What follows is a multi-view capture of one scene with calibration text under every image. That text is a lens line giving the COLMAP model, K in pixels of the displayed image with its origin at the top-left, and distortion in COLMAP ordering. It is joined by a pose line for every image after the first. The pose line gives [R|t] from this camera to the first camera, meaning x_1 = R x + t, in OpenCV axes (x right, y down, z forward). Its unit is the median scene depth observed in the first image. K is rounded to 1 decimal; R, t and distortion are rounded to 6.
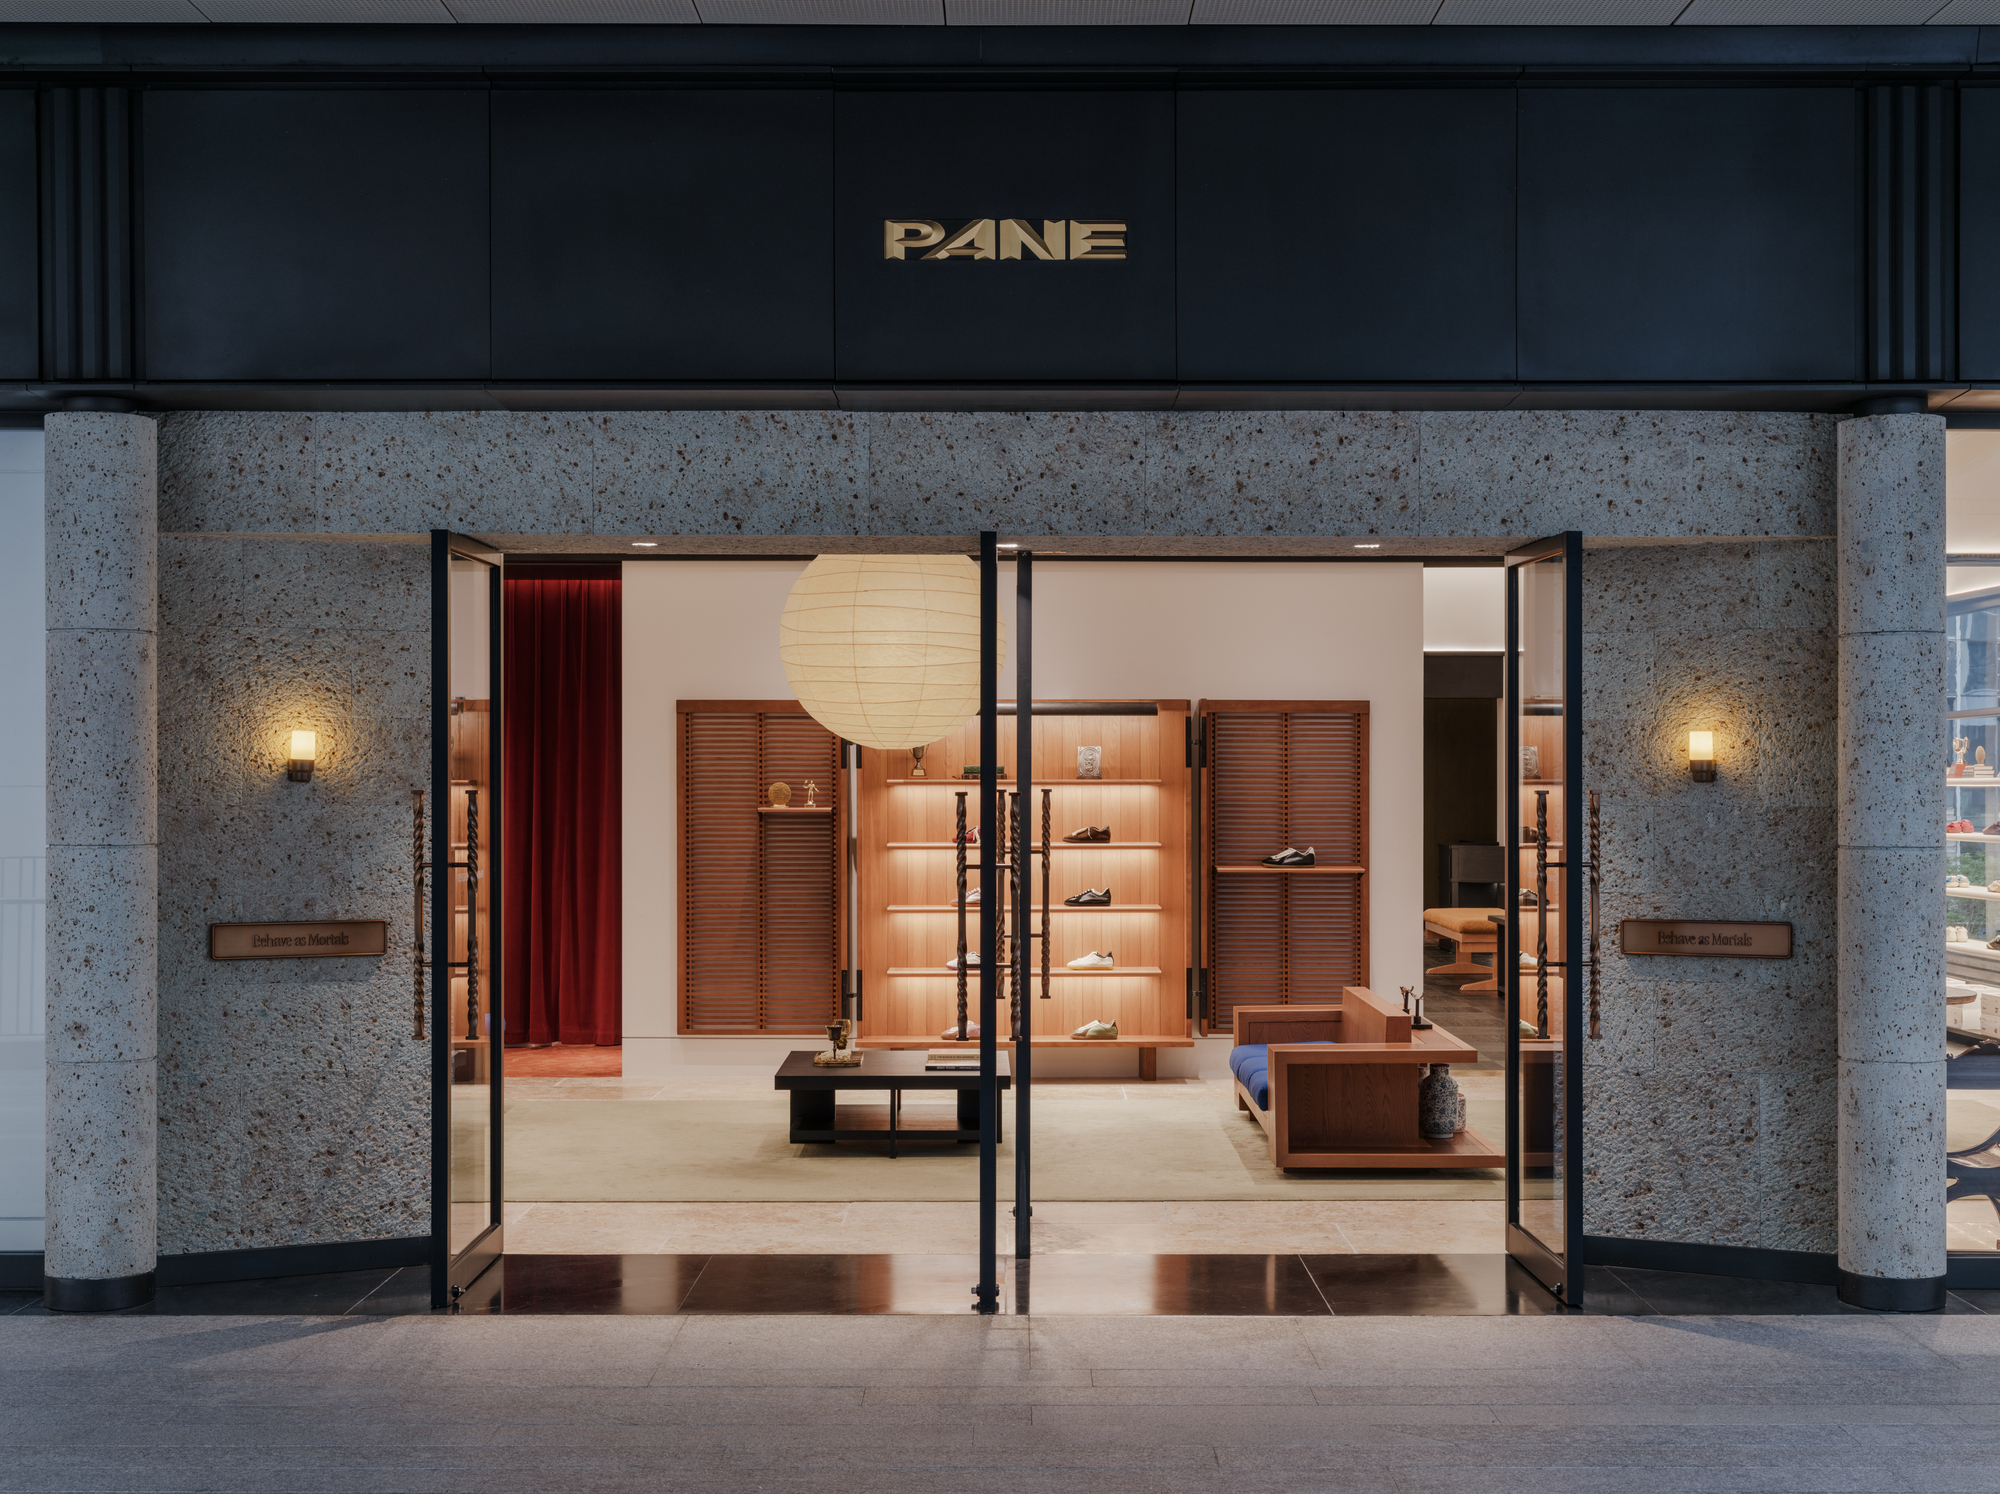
lens RADIAL K [[2710.2, 0, 1000.0], [0, 2710.2, 747.0], [0, 0, 1]] dist [-0.001756, 0.006852]
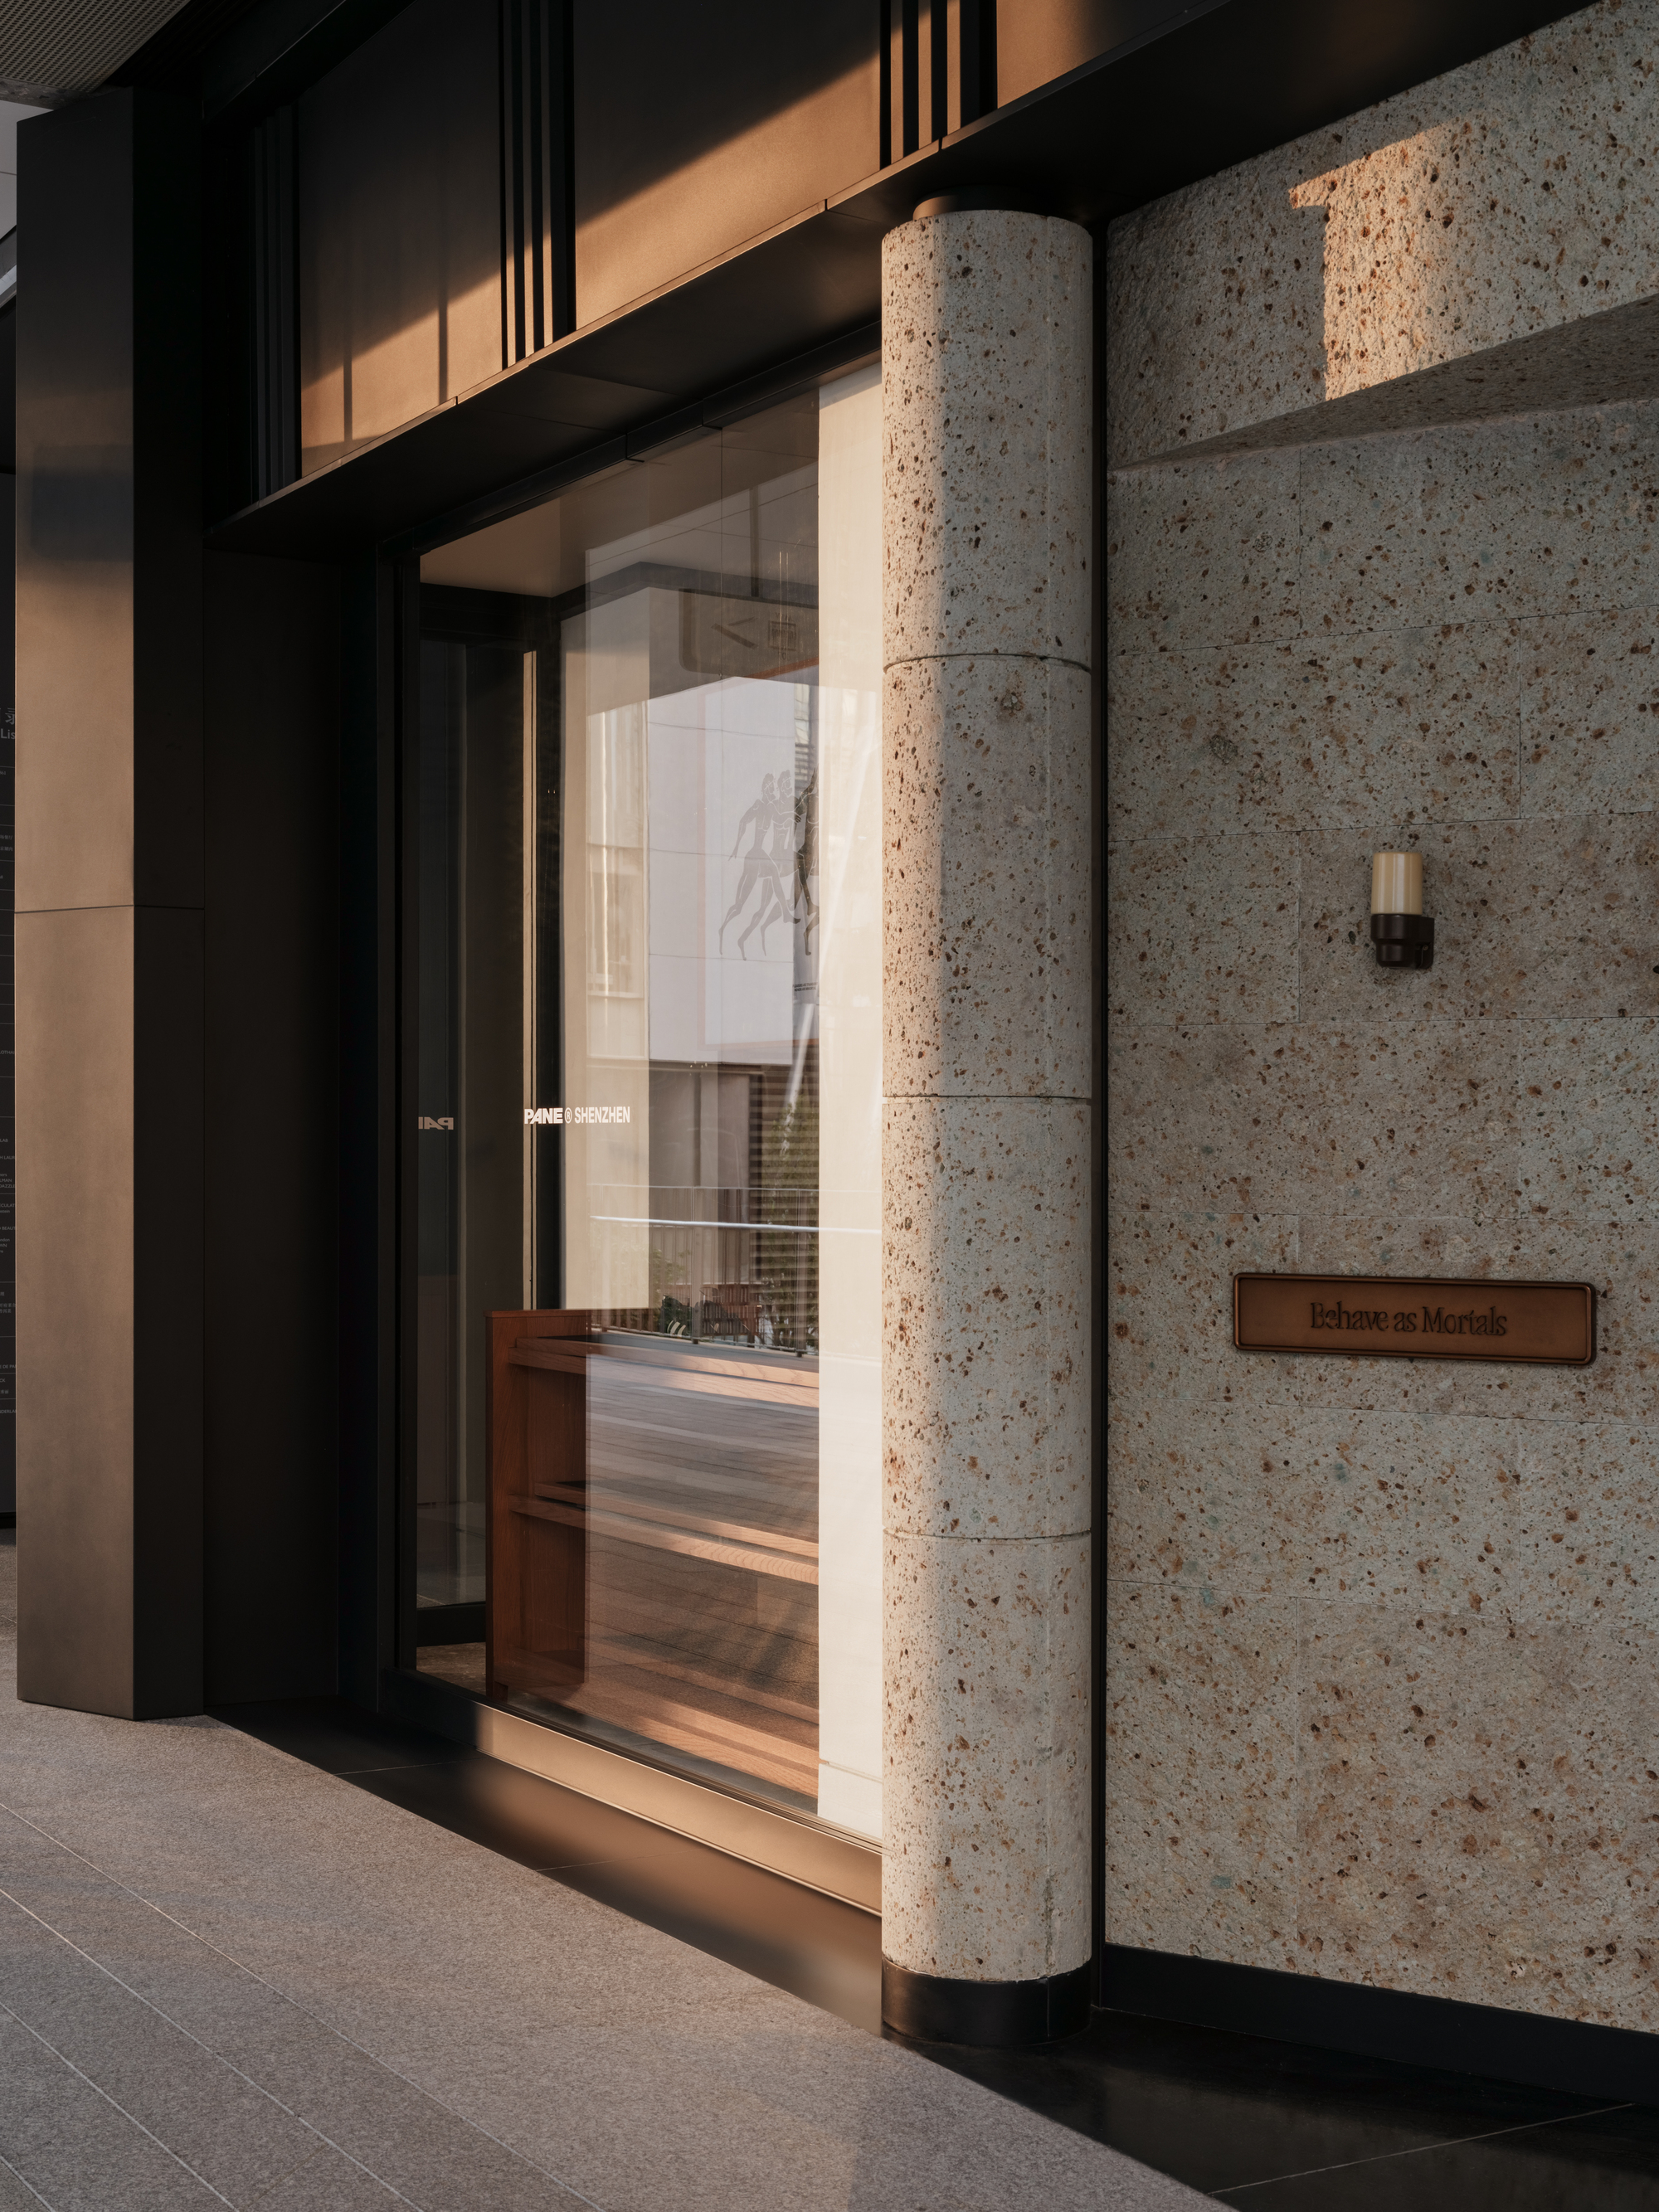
lens RADIAL K [[2997.7, 0, 830.3], [0, 2997.7, 1156.8], [0, 0, 1]] dist [-0.001756, 0.006852]
pose [[0.510717, 0.002828, -0.859744, 0.121301], [-0.001827, 0.999996, 0.002204, 0.043273], [0.859747, 0.000445, 0.510720, 0.661646]]
